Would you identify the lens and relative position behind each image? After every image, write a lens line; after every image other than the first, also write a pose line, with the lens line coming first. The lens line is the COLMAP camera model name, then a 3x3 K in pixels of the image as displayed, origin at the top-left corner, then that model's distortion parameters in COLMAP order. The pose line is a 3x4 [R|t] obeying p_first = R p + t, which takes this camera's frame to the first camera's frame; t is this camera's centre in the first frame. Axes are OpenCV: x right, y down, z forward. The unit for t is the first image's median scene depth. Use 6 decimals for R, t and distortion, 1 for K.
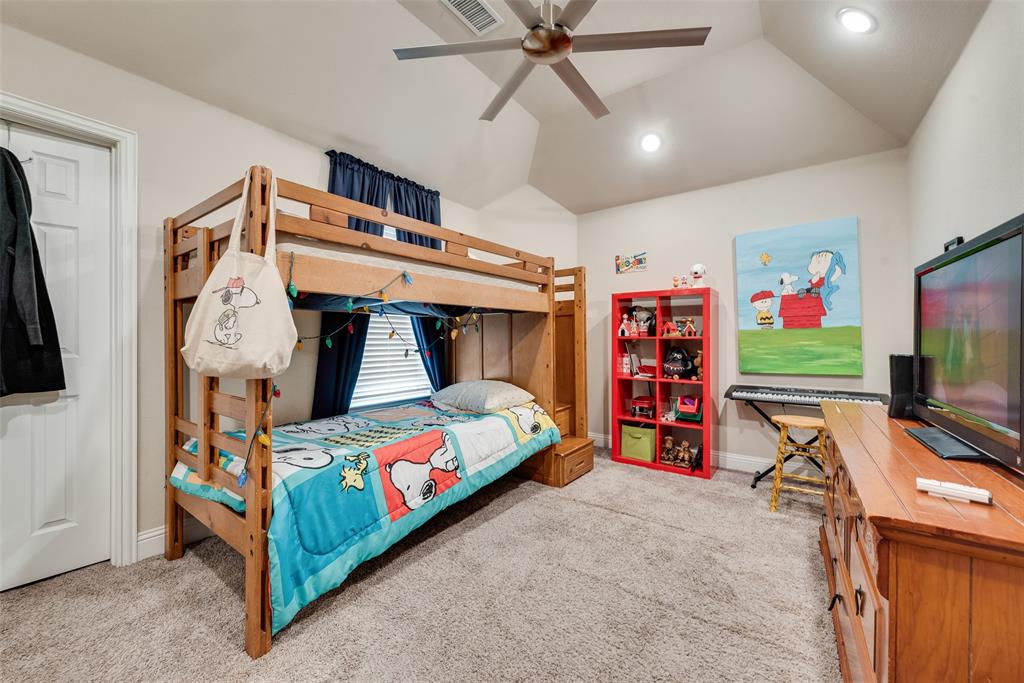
lens RADIAL K [[402.3, 0, 510.1], [0, 402.3, 341.8], [0, 0, 1]] dist [0.009173, -0.000443]
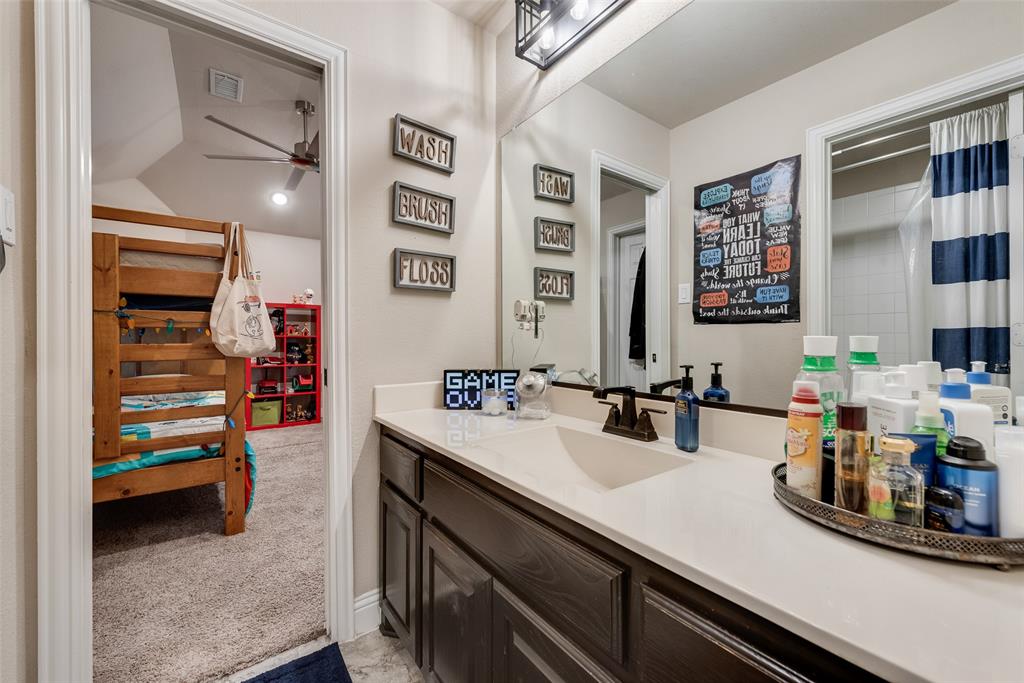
lens RADIAL K [[402.3, 0, 510.4], [0, 402.3, 339.9], [0, 0, 1]] dist [0.009173, -0.000443]
pose [[0.295741, -0.000859, 0.955268, -0.783791], [0.008010, 0.999967, -0.001580, 0.012623], [-0.955234, 0.008119, 0.295738, -0.202438]]
